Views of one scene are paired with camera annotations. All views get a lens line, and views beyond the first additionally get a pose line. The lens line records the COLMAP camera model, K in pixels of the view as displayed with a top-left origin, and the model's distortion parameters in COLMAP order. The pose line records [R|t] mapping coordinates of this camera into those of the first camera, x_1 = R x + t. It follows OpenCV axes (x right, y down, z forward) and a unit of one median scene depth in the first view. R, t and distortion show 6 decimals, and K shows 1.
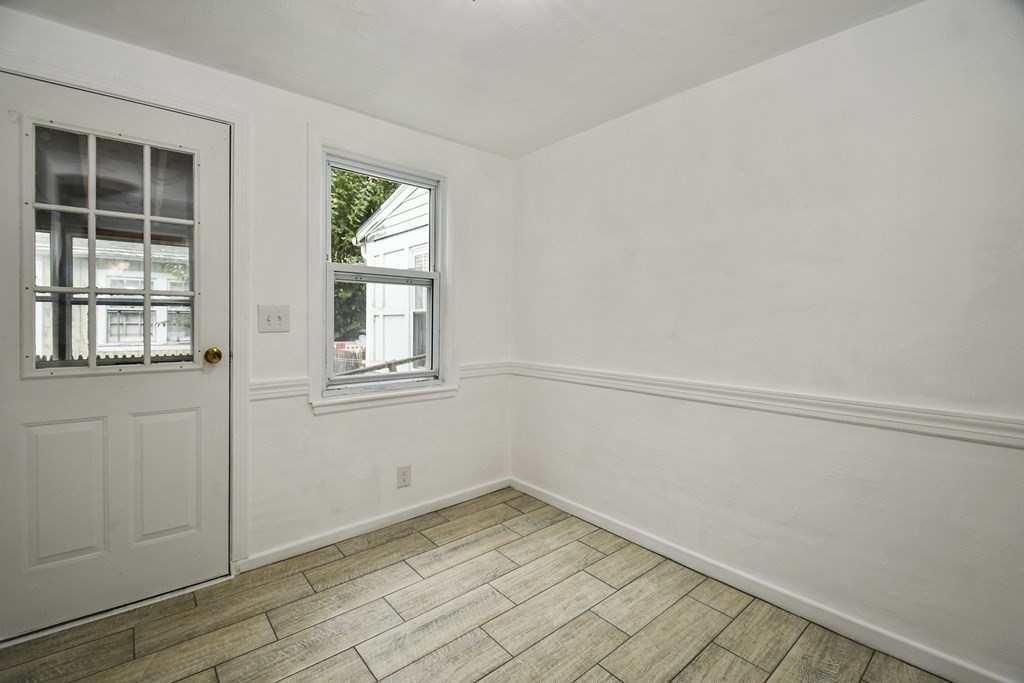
lens RADIAL K [[447.5, 0, 506.8], [0, 447.5, 327.2], [0, 0, 1]] dist [0.012834, -0.011097]
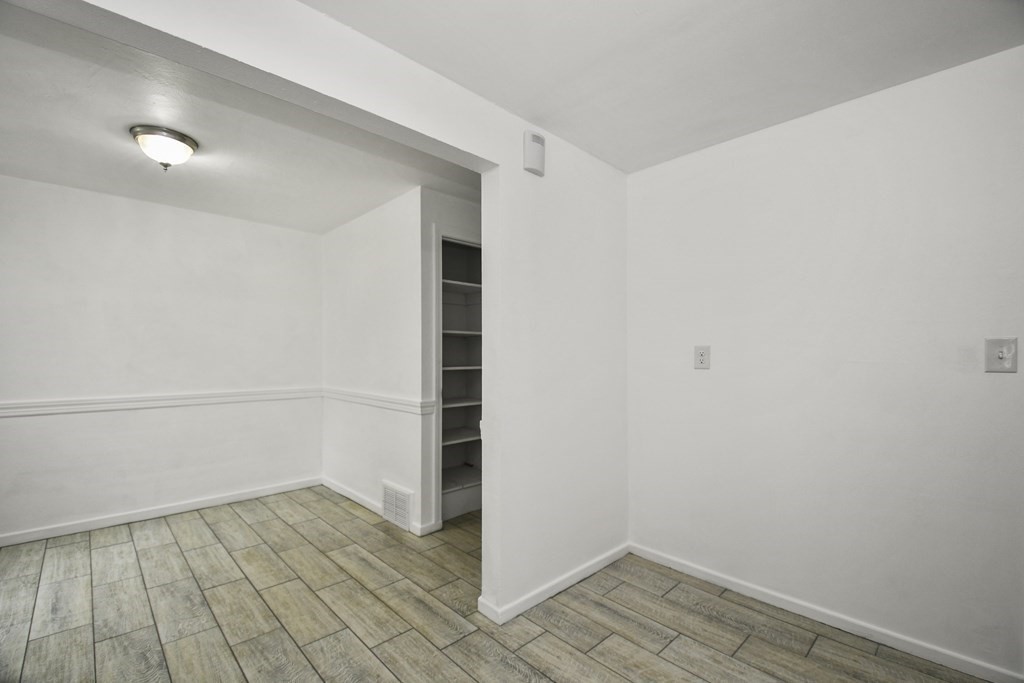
lens RADIAL K [[450.1, 0, 505.8], [0, 450.1, 353.4], [0, 0, 1]] dist [0.028007, -0.023491]
pose [[-0.046469, -0.003806, 0.998912, -1.185803], [0.021693, 0.999753, 0.004818, -0.002024], [-0.998684, 0.021893, -0.046375, -0.140059]]
